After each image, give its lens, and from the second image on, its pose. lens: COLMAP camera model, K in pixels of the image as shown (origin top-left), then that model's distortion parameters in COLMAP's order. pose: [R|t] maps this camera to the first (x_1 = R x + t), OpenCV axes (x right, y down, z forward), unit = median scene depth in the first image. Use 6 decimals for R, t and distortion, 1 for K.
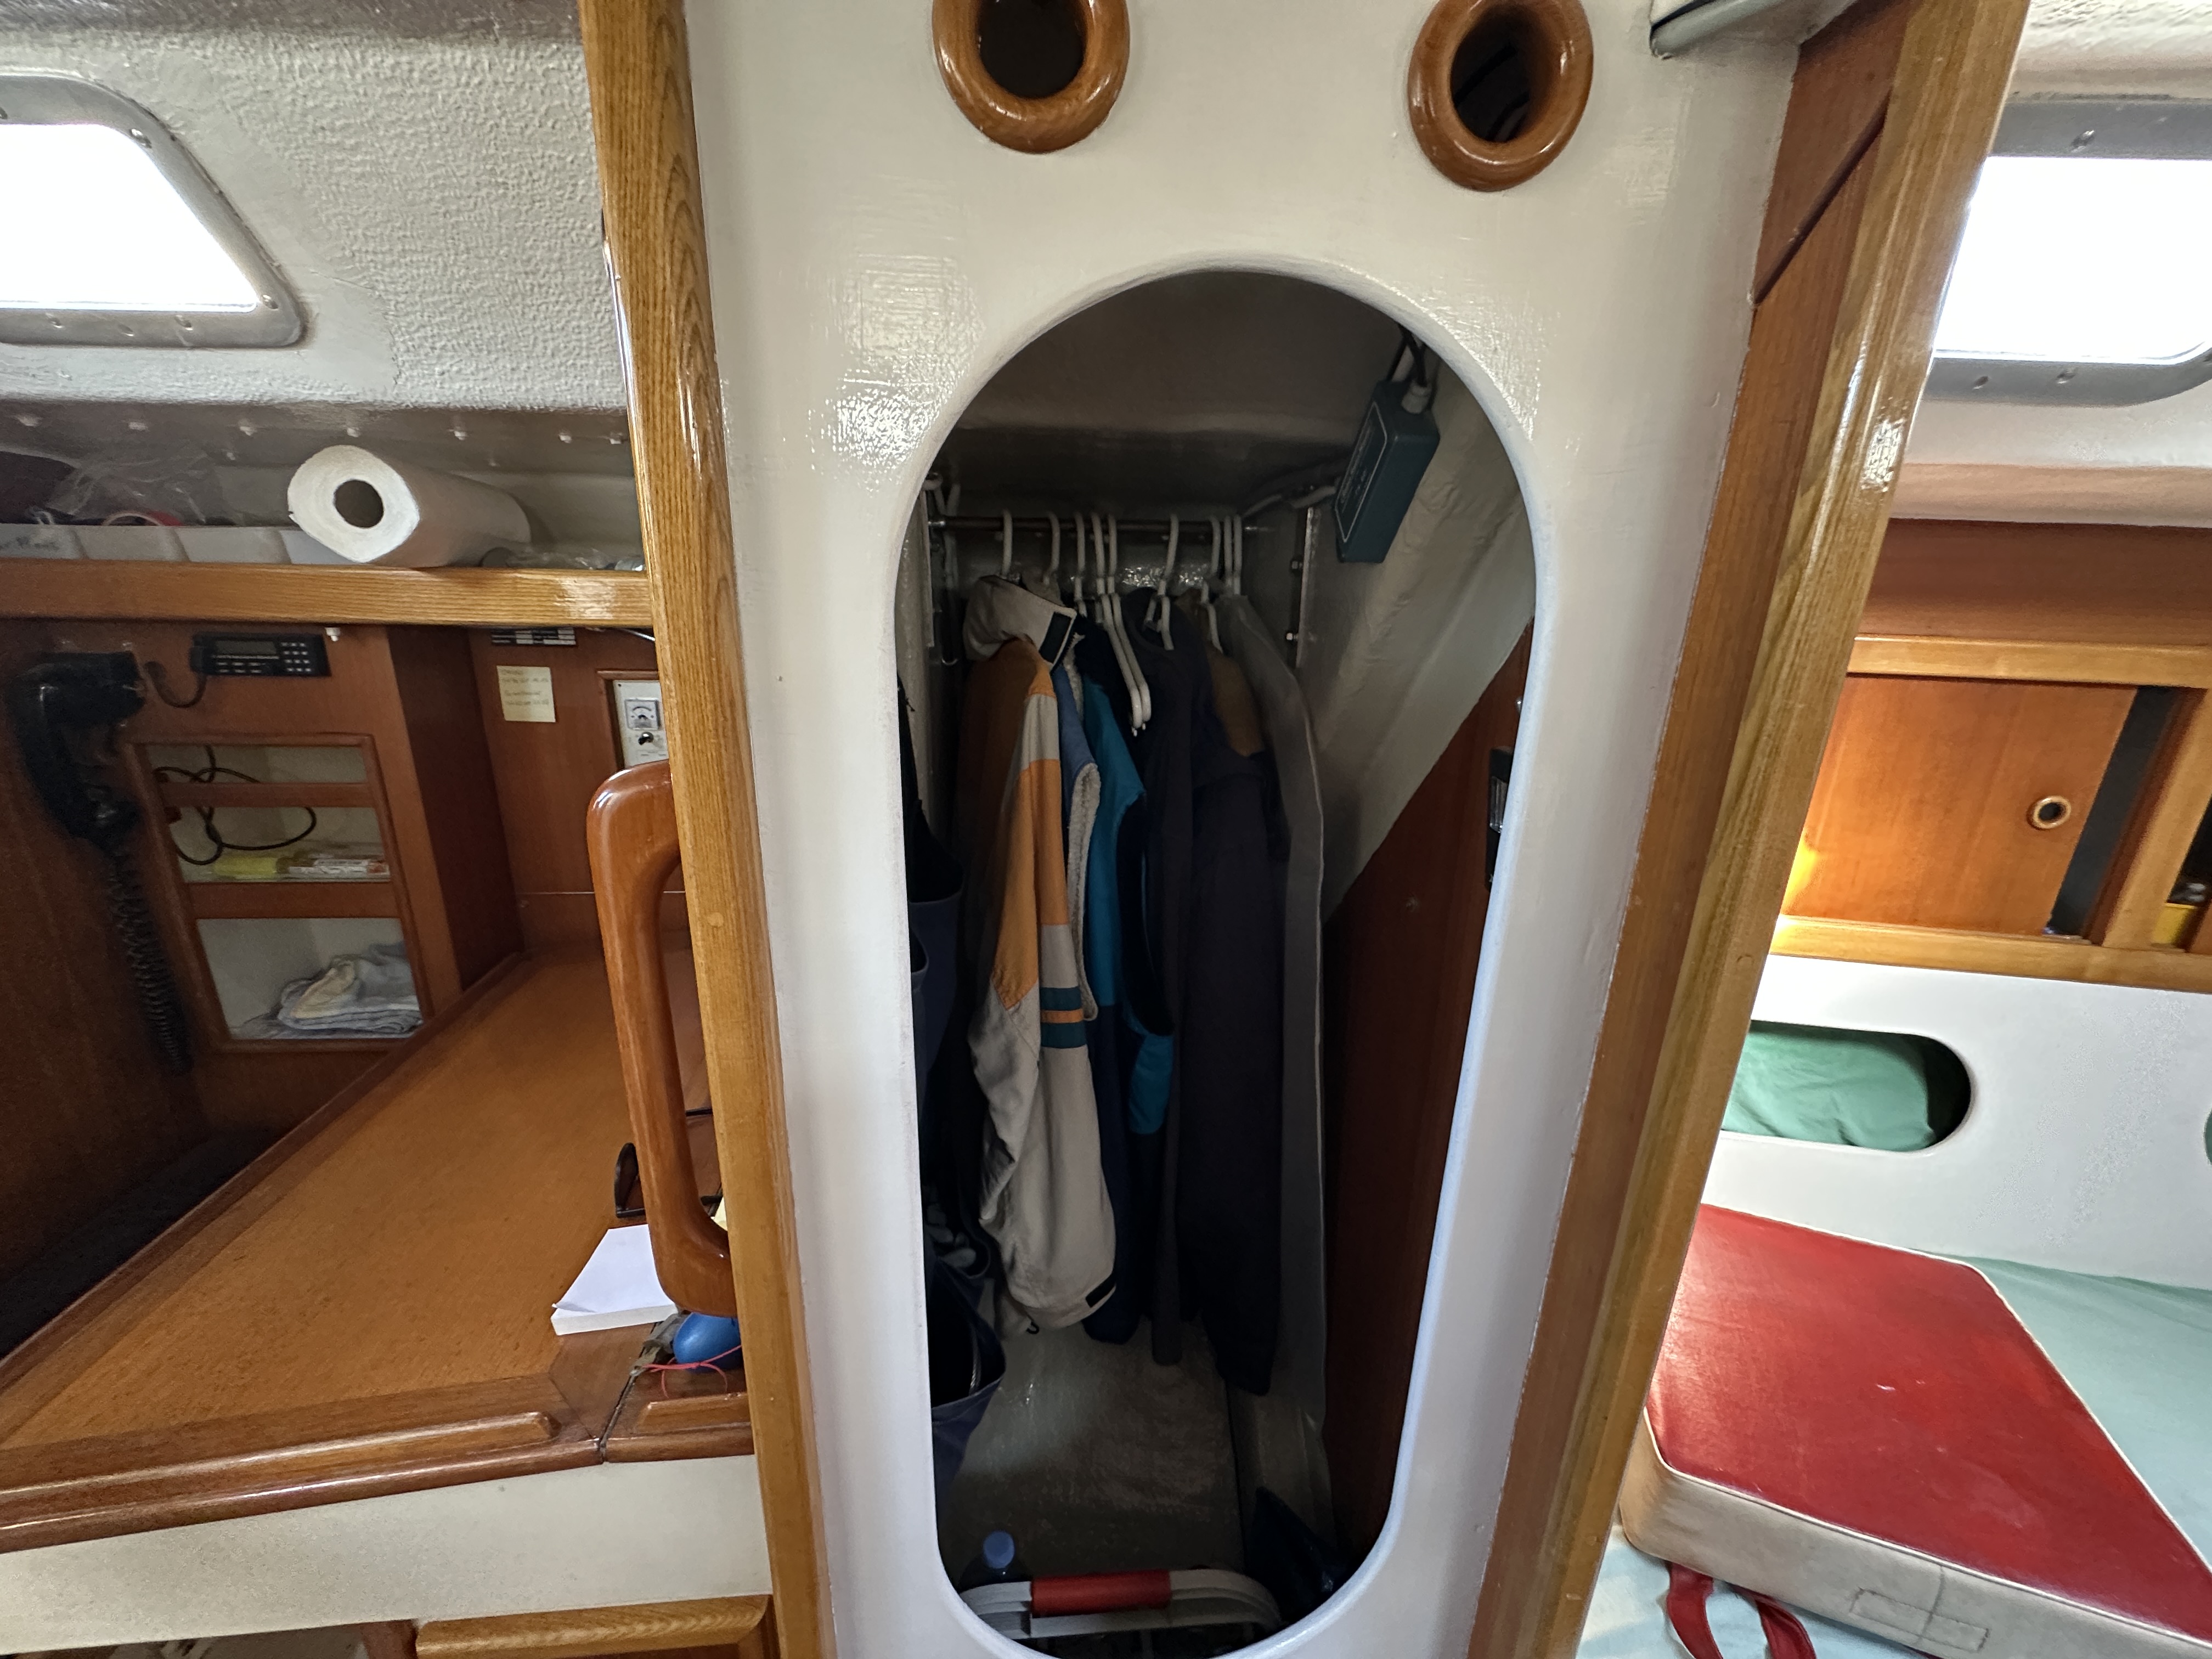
lens RADIAL K [[885.7, 0, 1104.5], [0, 885.7, 831.0], [0, 0, 1]] dist [-0.001869, 0.000962]
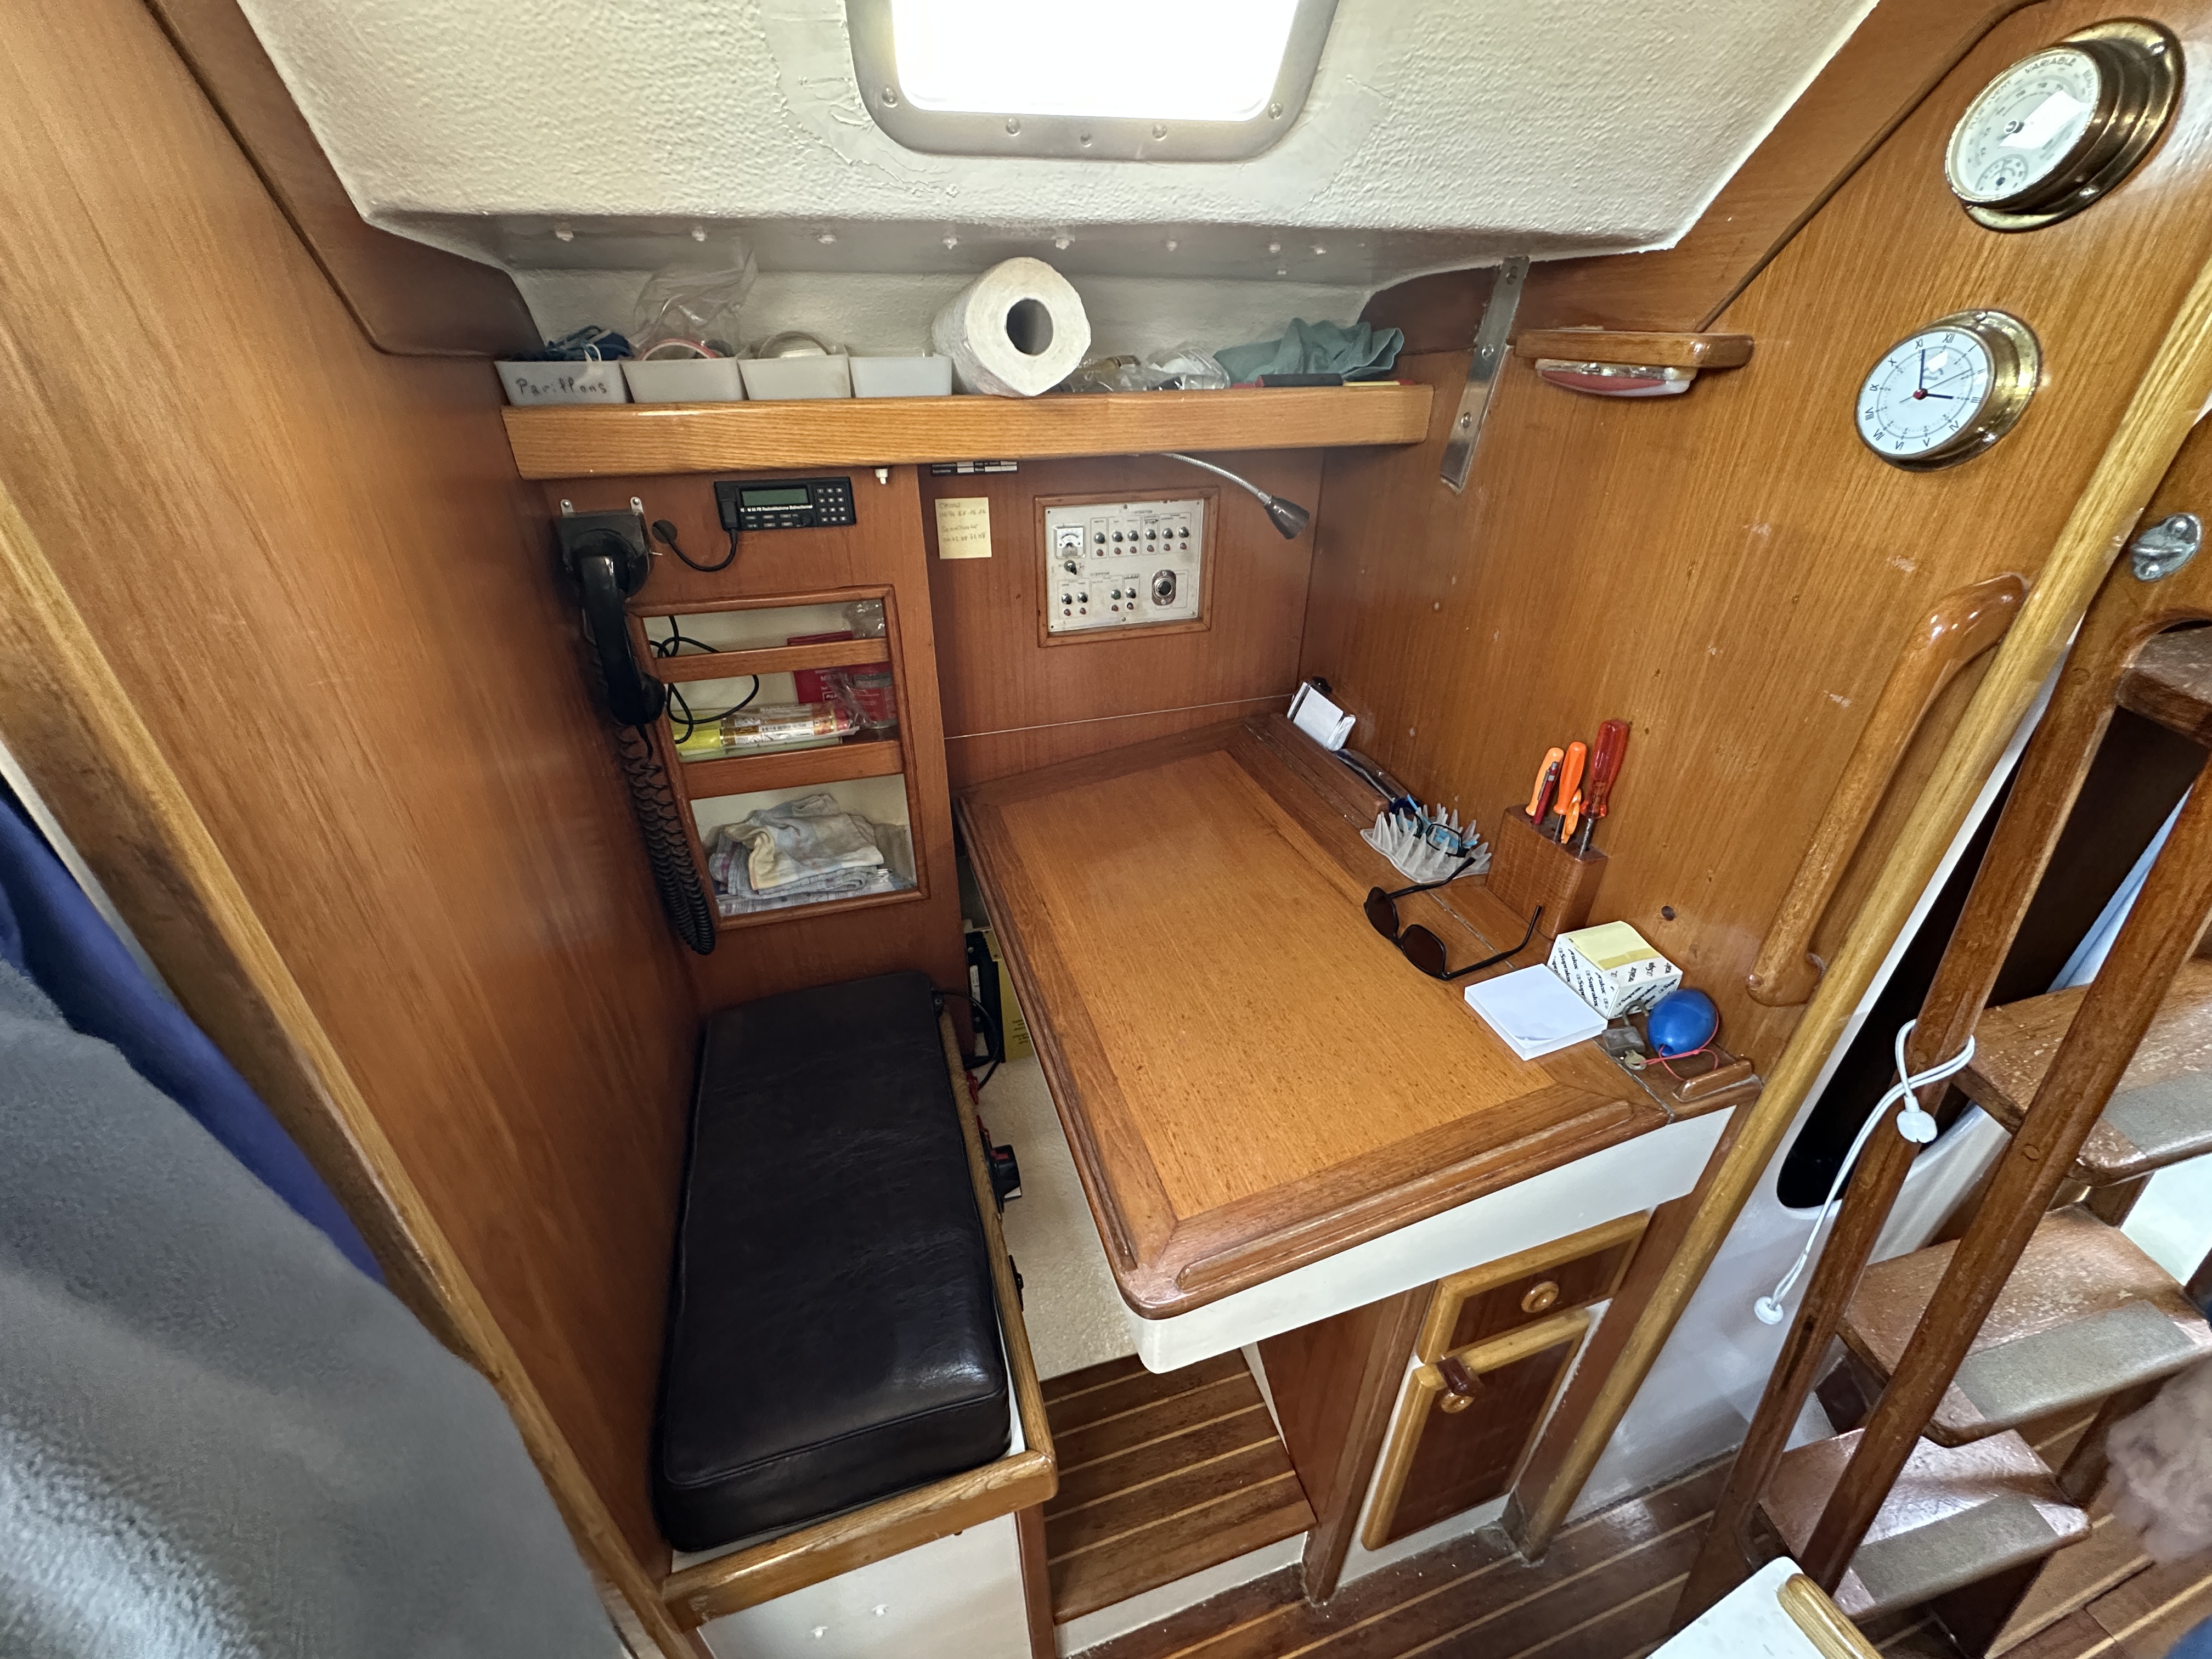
lens RADIAL K [[885.7, 0, 1103.7], [0, 885.7, 832.2], [0, 0, 1]] dist [-0.001869, 0.000962]
pose [[0.975016, -0.131830, 0.178788, -0.843238], [0.088056, 0.968297, 0.233766, -0.056224], [-0.203937, -0.212182, 0.955714, -0.012596]]
